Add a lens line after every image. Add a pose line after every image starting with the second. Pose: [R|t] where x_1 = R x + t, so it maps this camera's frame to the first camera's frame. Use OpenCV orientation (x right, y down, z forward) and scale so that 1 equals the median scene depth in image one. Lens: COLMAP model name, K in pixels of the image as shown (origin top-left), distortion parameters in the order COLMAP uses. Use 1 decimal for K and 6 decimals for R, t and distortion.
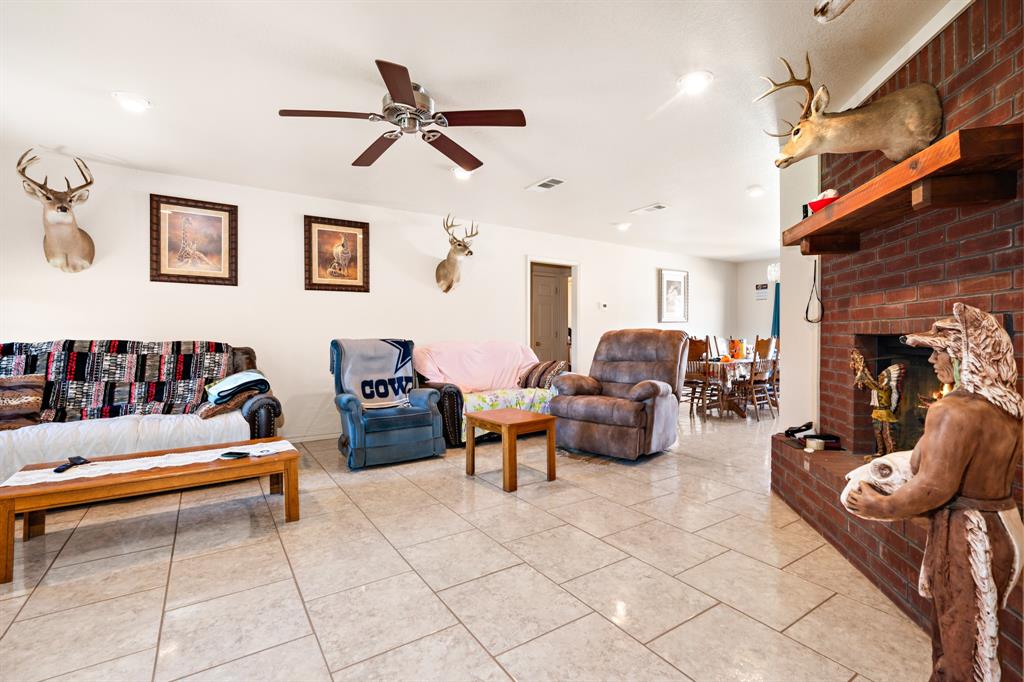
lens RADIAL K [[464.0, 0, 512.3], [0, 464.0, 337.6], [0, 0, 1]] dist [-0.008429, 0.000220]
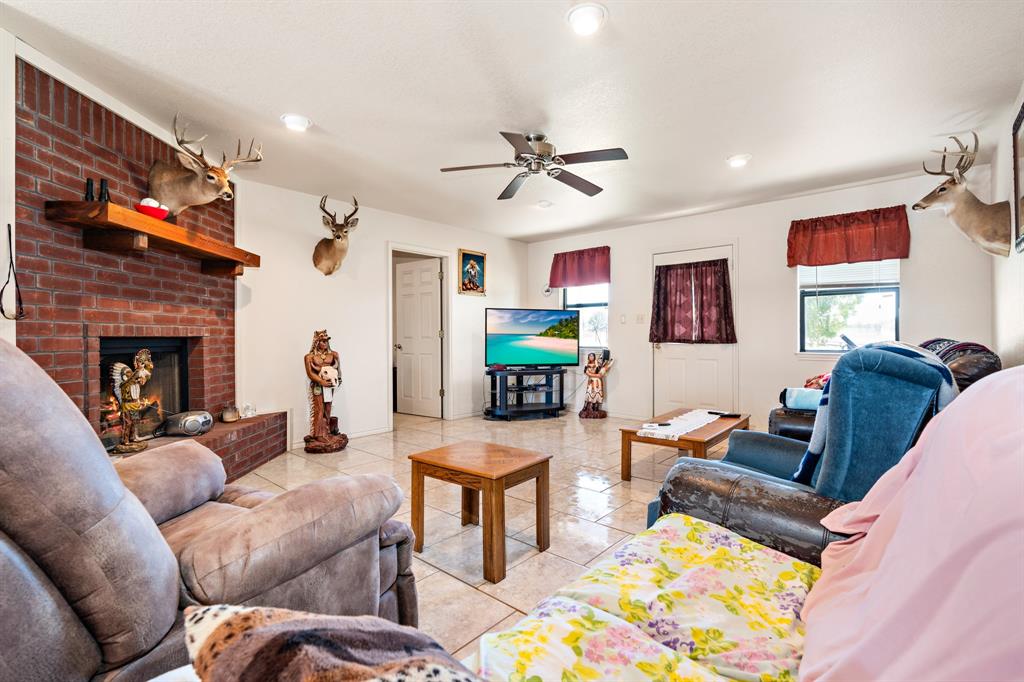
lens RADIAL K [[464.0, 0, 512.1], [0, 464.0, 337.6], [0, 0, 1]] dist [-0.008429, 0.000220]
pose [[-0.963267, 0.007524, -0.268438, 0.205607], [0.004728, 0.999928, 0.011058, -0.014525], [0.268502, 0.009382, -0.963233, 2.567123]]
